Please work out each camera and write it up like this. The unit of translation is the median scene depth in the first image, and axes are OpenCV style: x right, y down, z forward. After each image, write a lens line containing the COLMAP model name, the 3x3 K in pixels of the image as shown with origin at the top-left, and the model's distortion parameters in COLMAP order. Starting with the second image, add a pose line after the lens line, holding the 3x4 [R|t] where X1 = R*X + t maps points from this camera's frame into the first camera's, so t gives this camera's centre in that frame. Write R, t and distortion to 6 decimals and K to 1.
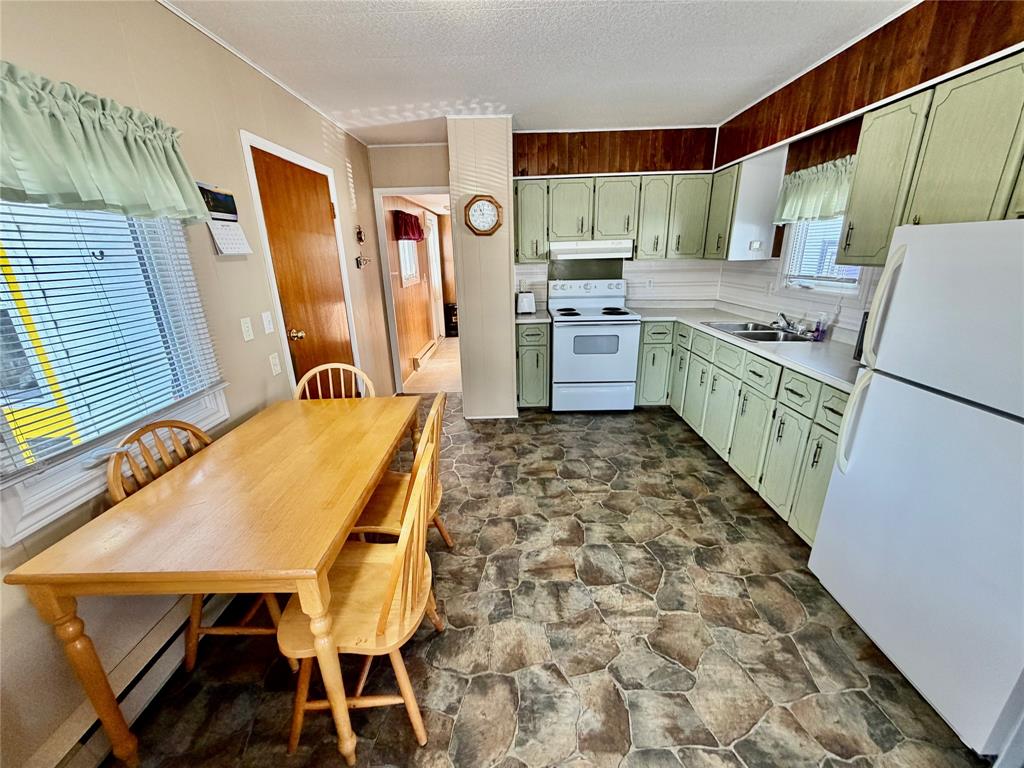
lens RADIAL K [[406.5, 0, 510.6], [0, 406.5, 384.9], [0, 0, 1]] dist [-0.000979, 0.000829]
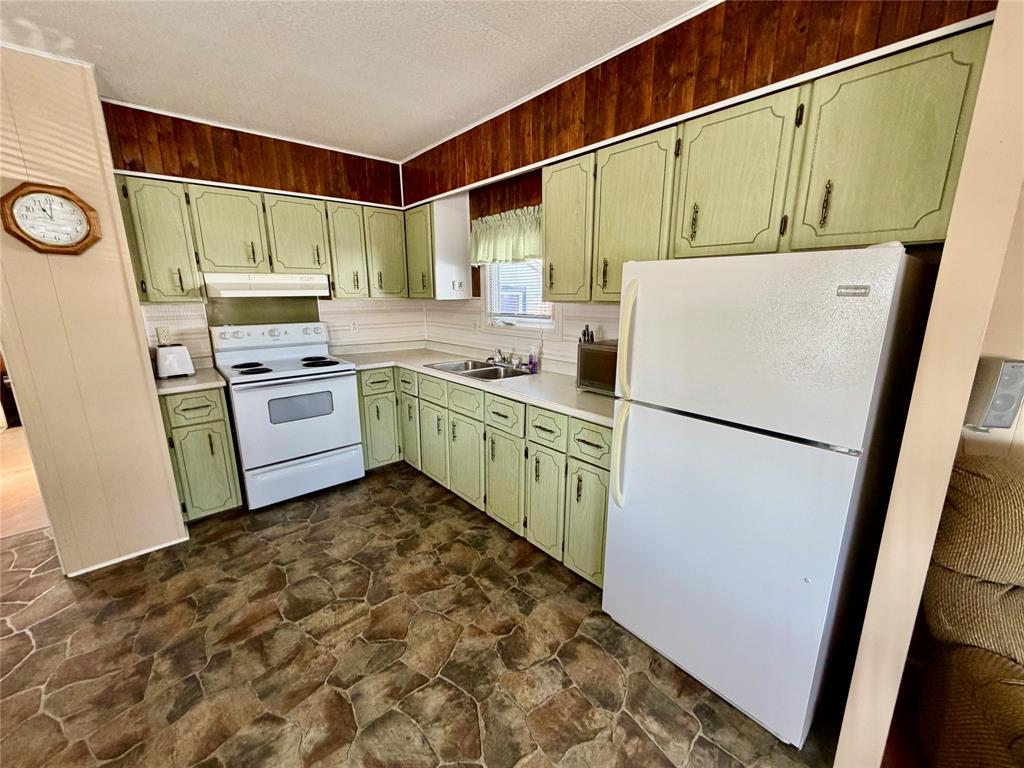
lens RADIAL K [[406.5, 0, 510.1], [0, 406.5, 384.0], [0, 0, 1]] dist [-0.000979, 0.000829]
pose [[0.744268, -0.128192, 0.655464, 0.008914], [0.194488, 0.980474, -0.029082, -0.053955], [-0.638937, 0.149124, 0.754667, 0.214907]]
